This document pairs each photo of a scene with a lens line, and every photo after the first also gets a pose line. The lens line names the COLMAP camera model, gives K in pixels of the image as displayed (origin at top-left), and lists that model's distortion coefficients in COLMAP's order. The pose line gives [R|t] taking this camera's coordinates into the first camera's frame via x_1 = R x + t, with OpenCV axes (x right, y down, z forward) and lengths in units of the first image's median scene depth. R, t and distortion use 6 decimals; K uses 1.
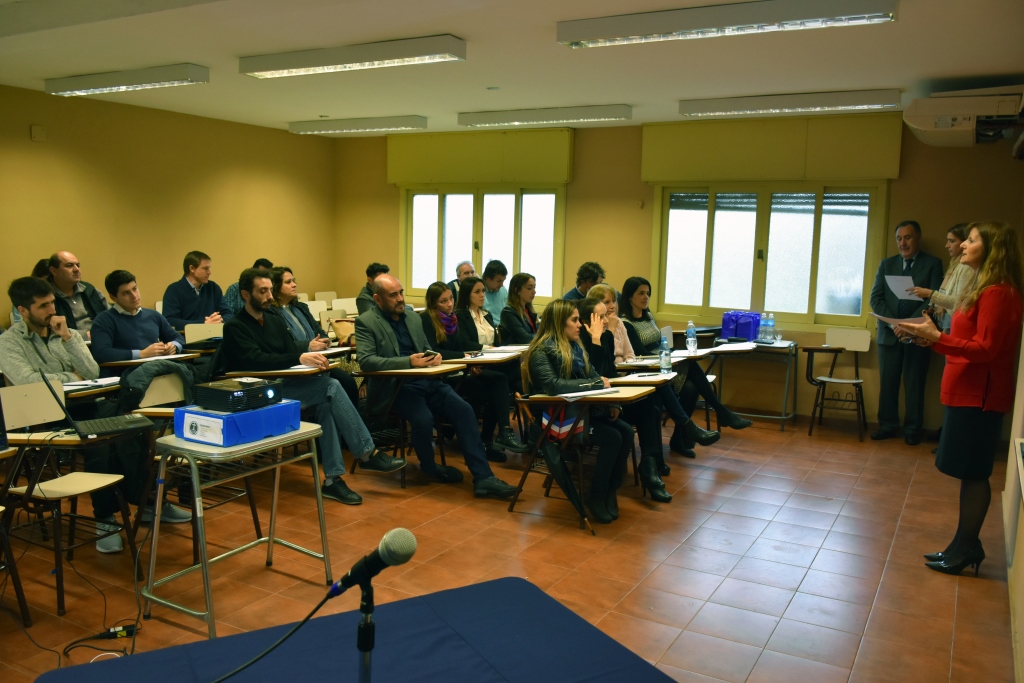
lens RADIAL K [[854.2, 0, 512.0], [0, 854.2, 341.5], [0, 0, 1]] dist [-0.020606, -0.001758]
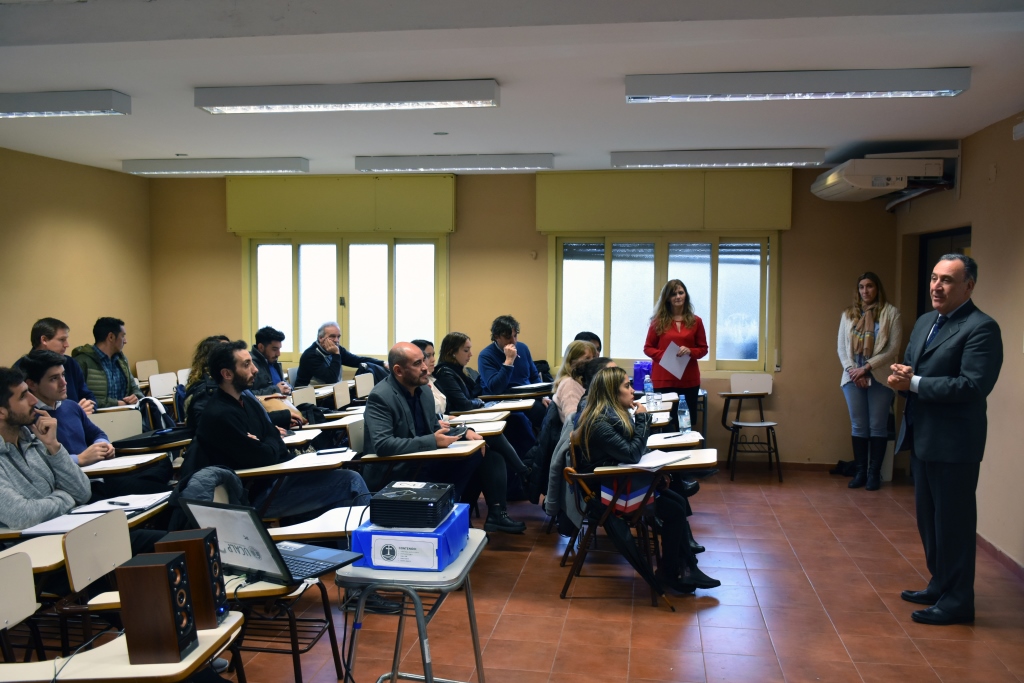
lens RADIAL K [[906.9, 0, 512.0], [0, 906.9, 341.5], [0, 0, 1]] dist [-0.030415, 0.004216]
pose [[0.936225, -0.042144, 0.348864, -0.335220], [0.060459, 0.997296, -0.041773, -0.032763], [-0.346161, 0.060201, 0.936242, 0.089754]]
